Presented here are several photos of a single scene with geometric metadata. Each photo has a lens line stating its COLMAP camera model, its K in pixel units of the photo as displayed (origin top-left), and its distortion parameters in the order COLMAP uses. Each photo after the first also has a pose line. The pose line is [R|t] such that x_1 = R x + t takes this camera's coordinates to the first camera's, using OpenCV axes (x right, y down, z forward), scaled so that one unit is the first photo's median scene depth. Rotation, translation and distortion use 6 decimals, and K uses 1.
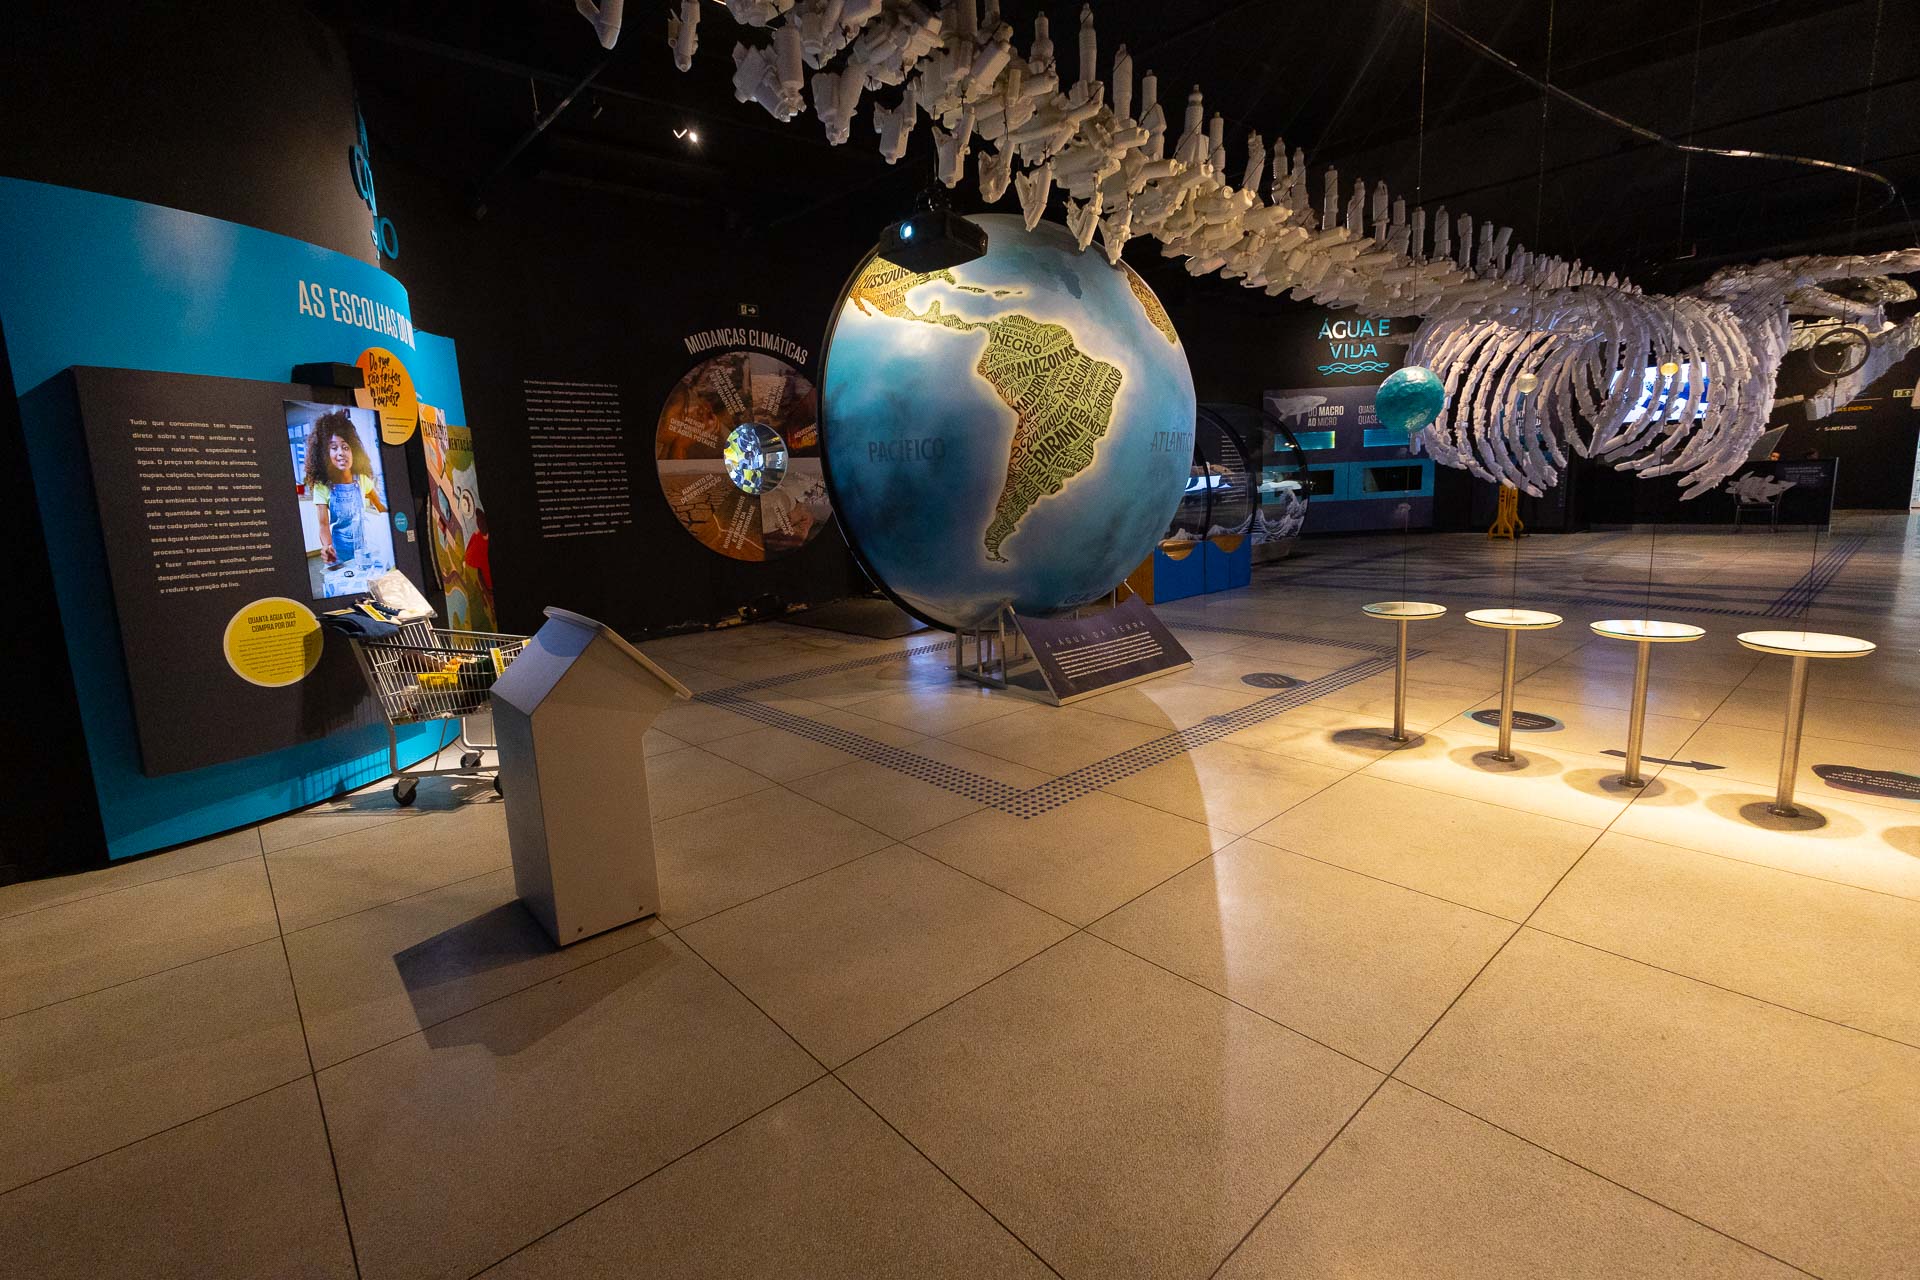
lens RADIAL K [[884.3, 0, 958.3], [0, 884.3, 632.9], [0, 0, 1]] dist [0.018622, -0.001194]
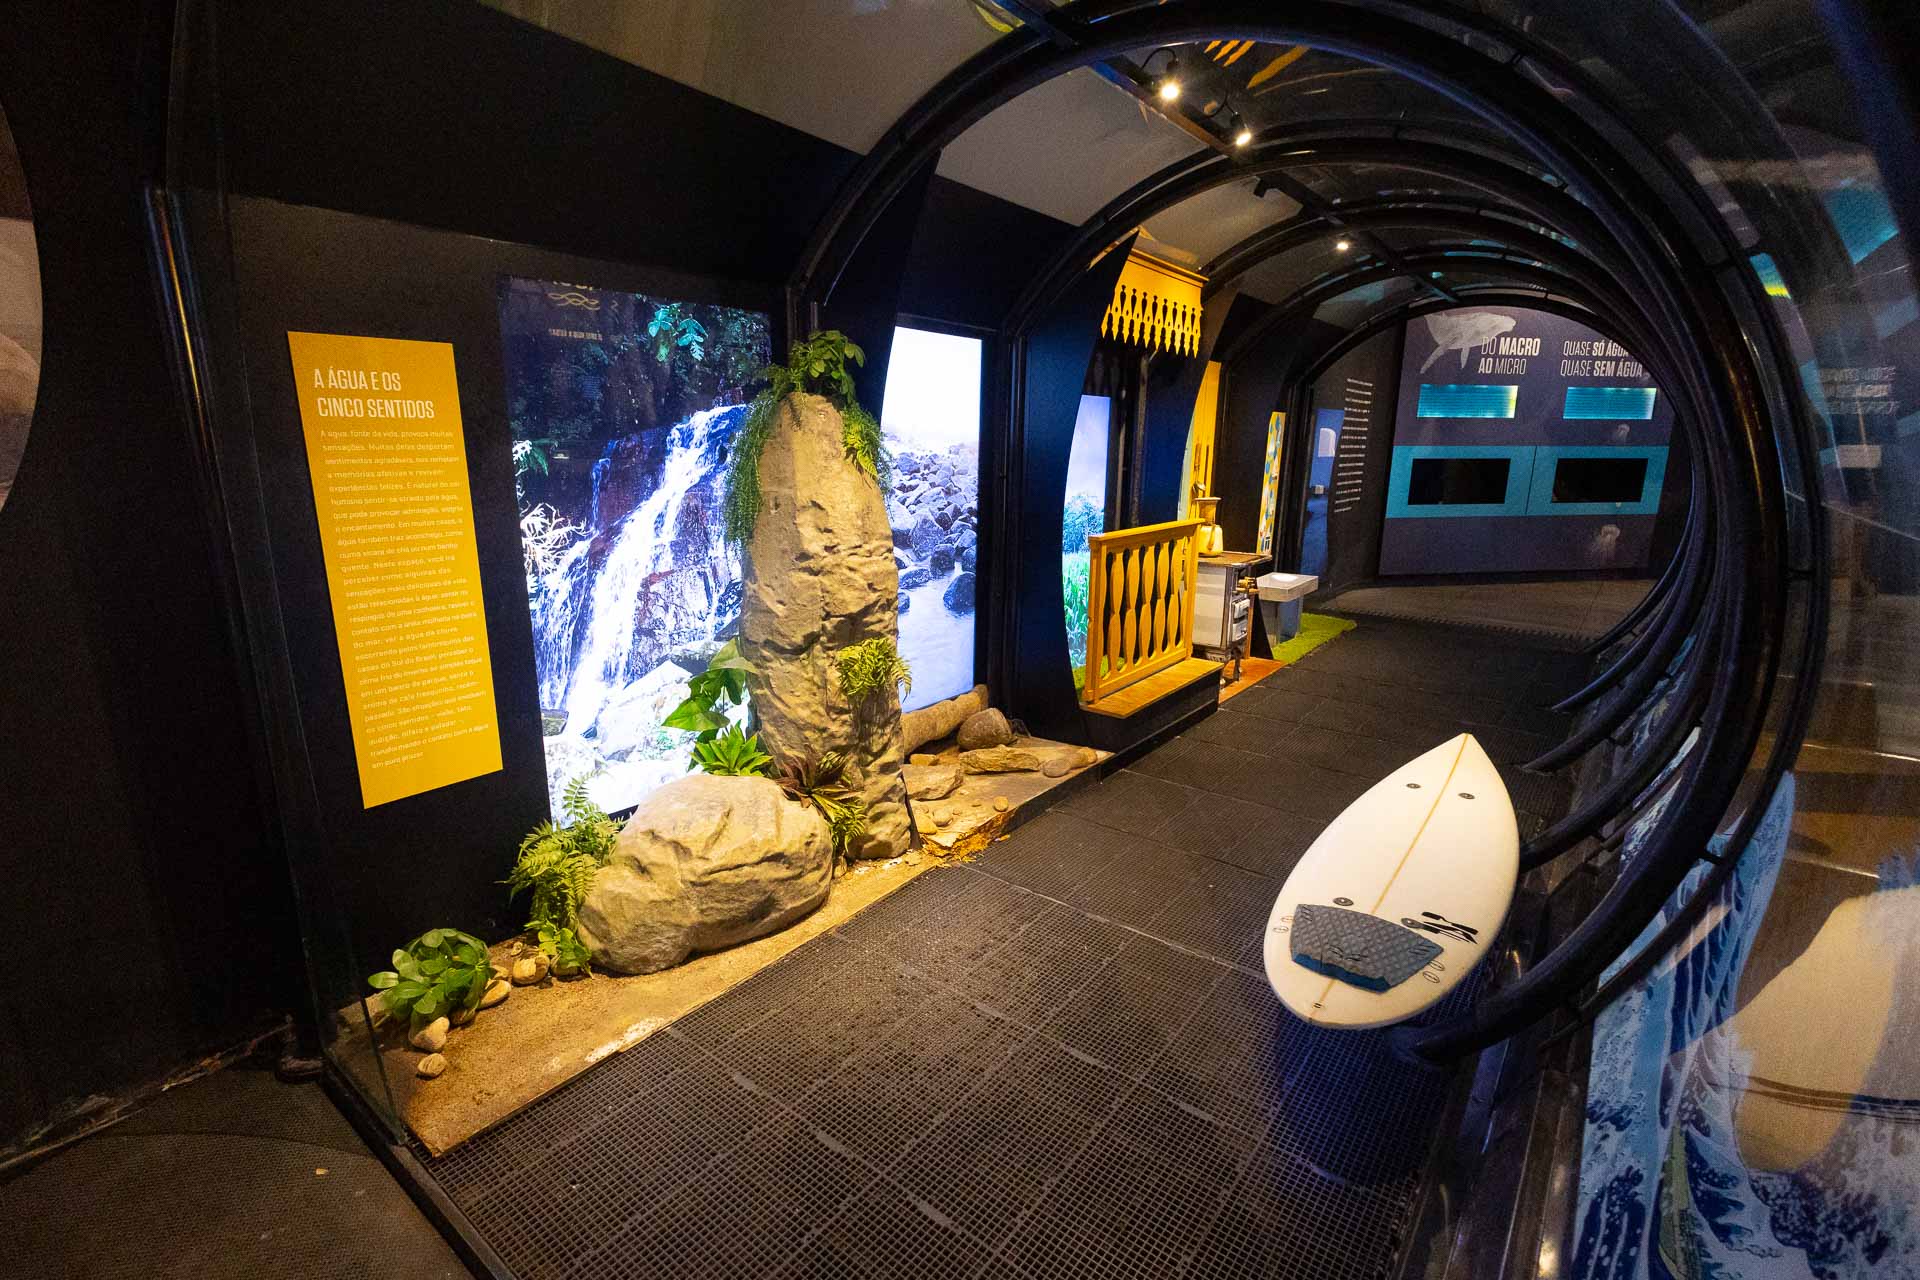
lens RADIAL K [[884.3, 0, 967.0], [0, 884.3, 640.4], [0, 0, 1]] dist [0.018622, -0.001194]
pose [[0.982006, 0.011438, 0.188504, -0.001993], [-0.019156, 0.999049, 0.039172, -0.159585], [-0.187877, -0.042078, 0.981291, 0.948916]]
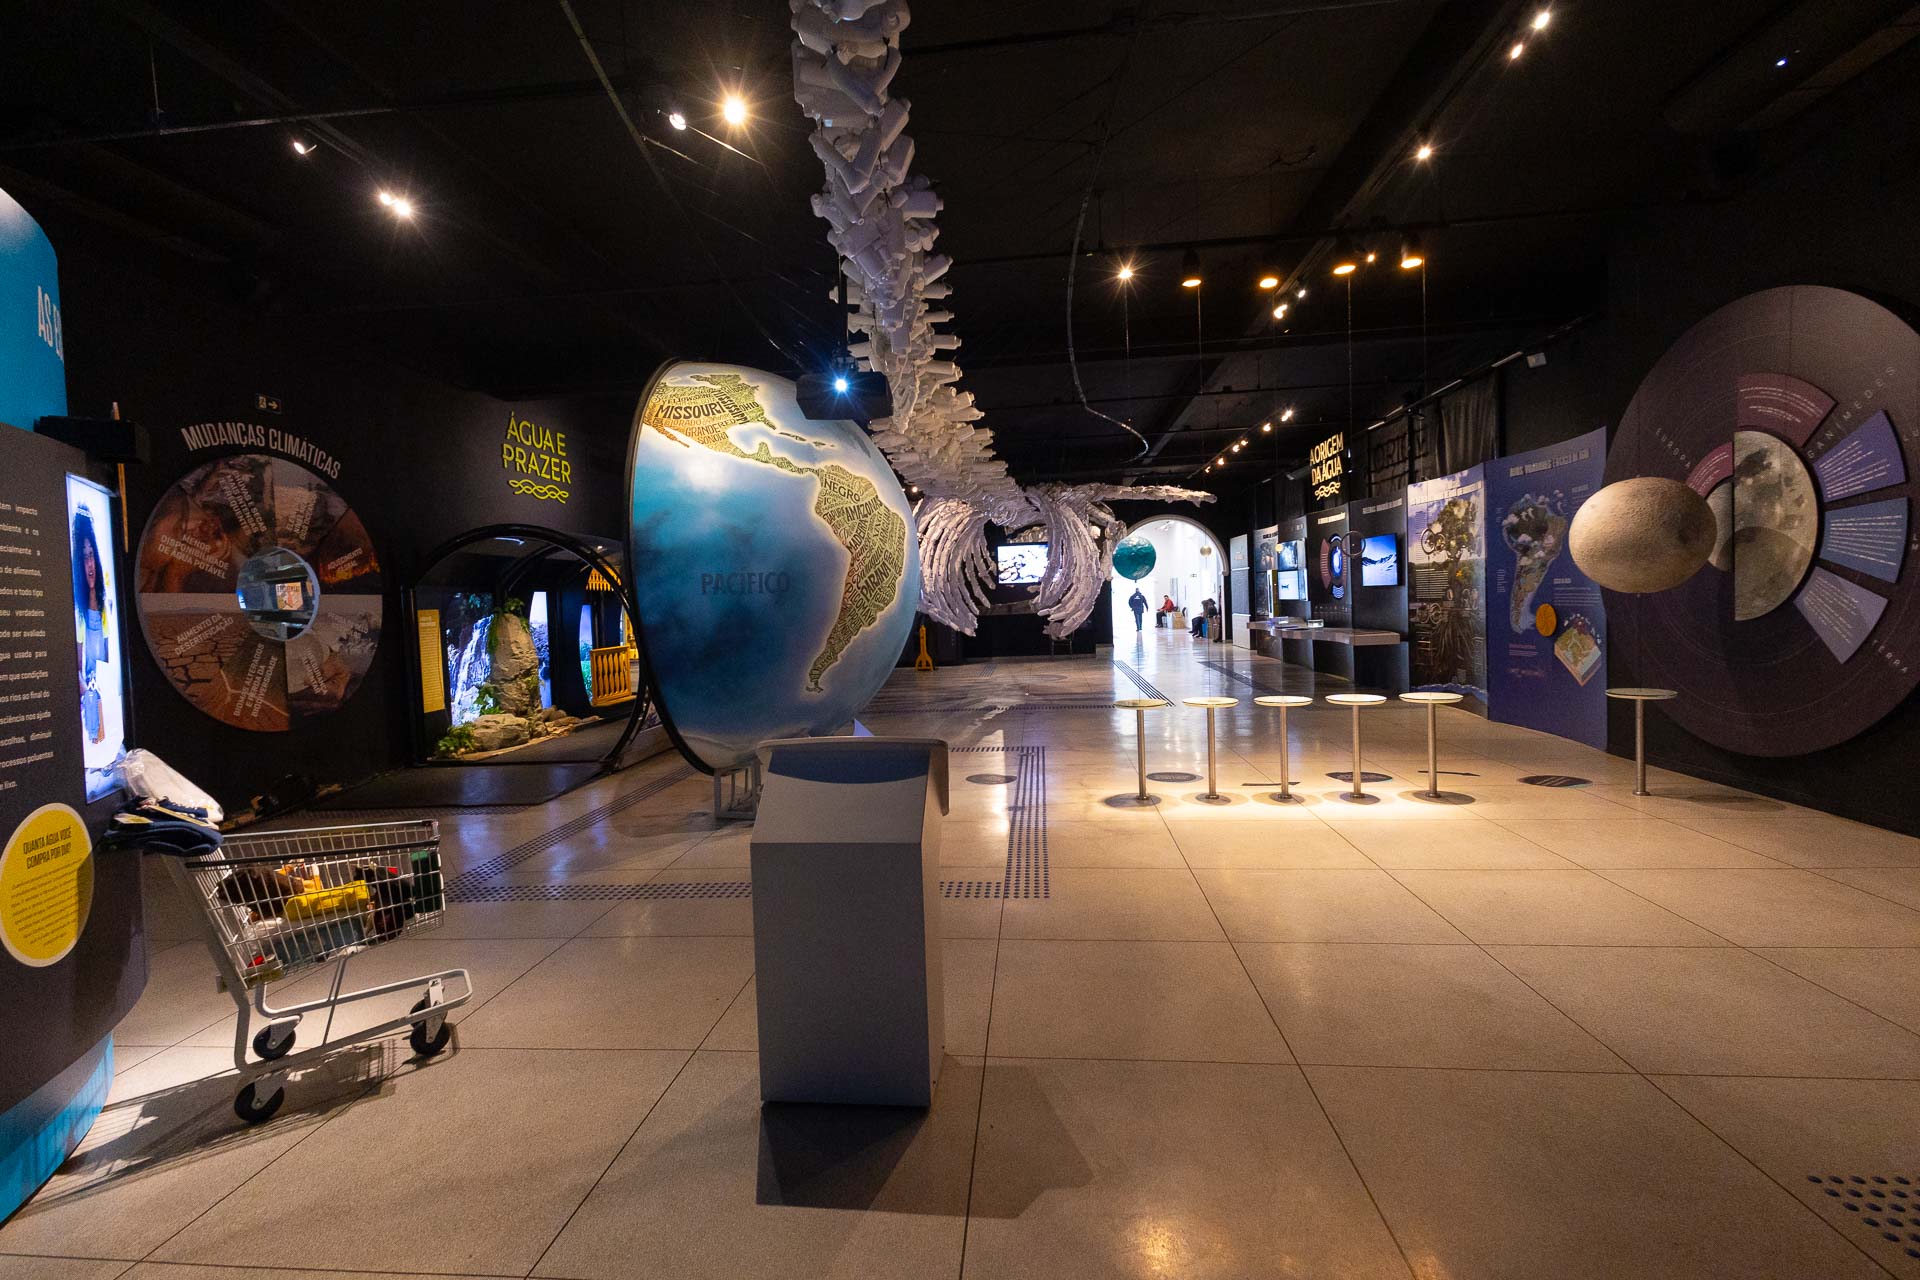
lens RADIAL K [[884.3, 0, 954.4], [0, 884.3, 639.1], [0, 0, 1]] dist [0.018622, -0.001194]
pose [[0.735948, -0.015891, 0.676852, -0.337452], [0.125982, 0.985478, -0.113845, -0.002076], [-0.665214, 0.169055, 0.727263, 0.083947]]
